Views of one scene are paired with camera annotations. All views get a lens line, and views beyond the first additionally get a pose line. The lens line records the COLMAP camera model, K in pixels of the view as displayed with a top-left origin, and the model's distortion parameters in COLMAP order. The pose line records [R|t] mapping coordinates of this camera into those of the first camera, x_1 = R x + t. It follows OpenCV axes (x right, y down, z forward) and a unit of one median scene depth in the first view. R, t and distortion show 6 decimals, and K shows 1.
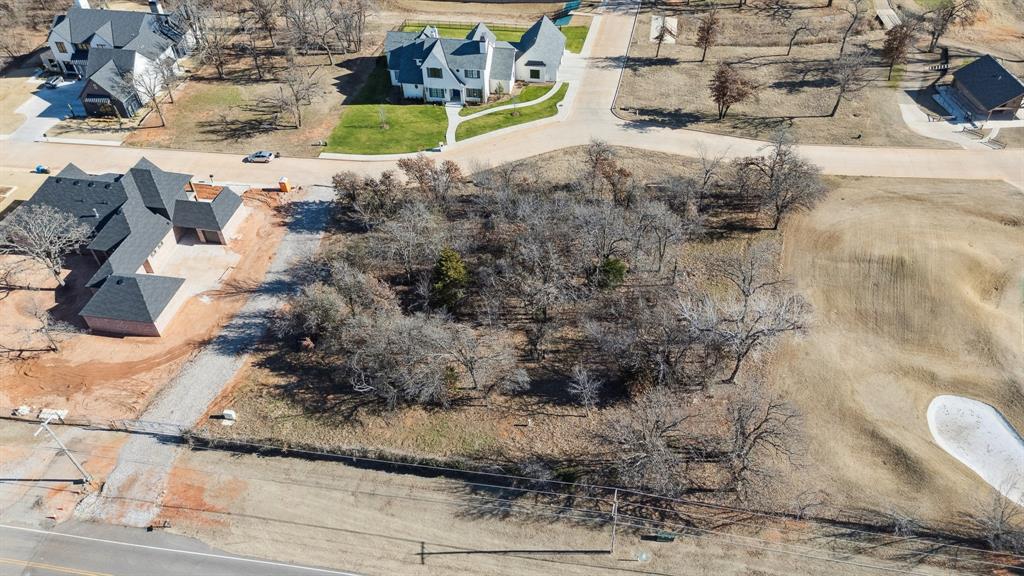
lens RADIAL K [[765.4, 0, 513.1], [0, 765.4, 272.8], [0, 0, 1]] dist [0.083047, -0.088522]
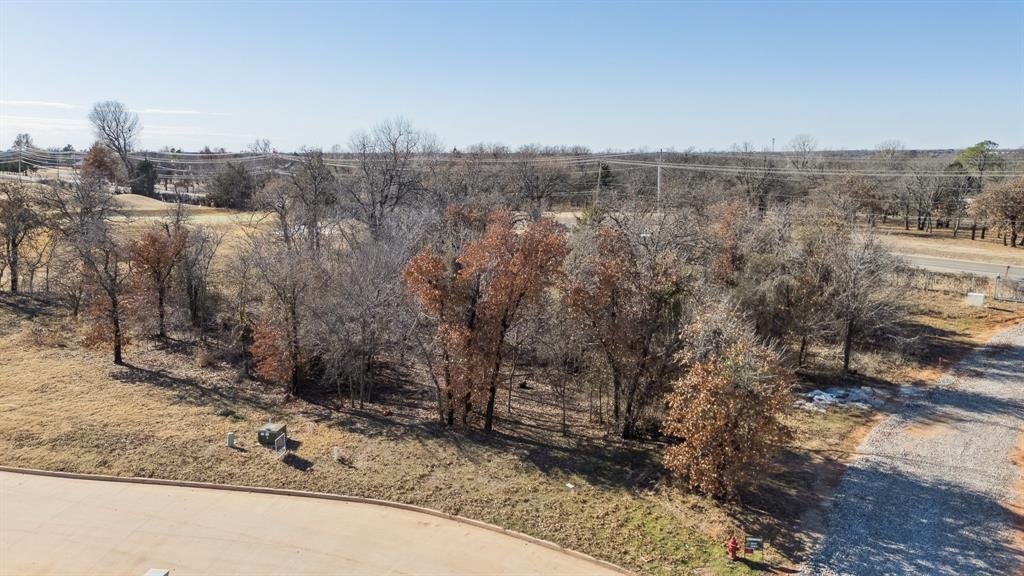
lens RADIAL K [[765.4, 0, 513.1], [0, 765.4, 272.8], [0, 0, 1]] dist [0.083047, -0.088522]
pose [[-0.848493, -0.063803, 0.525346, -0.248470], [0.367277, 0.643712, 0.671373, -0.296165], [-0.381008, 0.762603, -0.522752, 0.988254]]
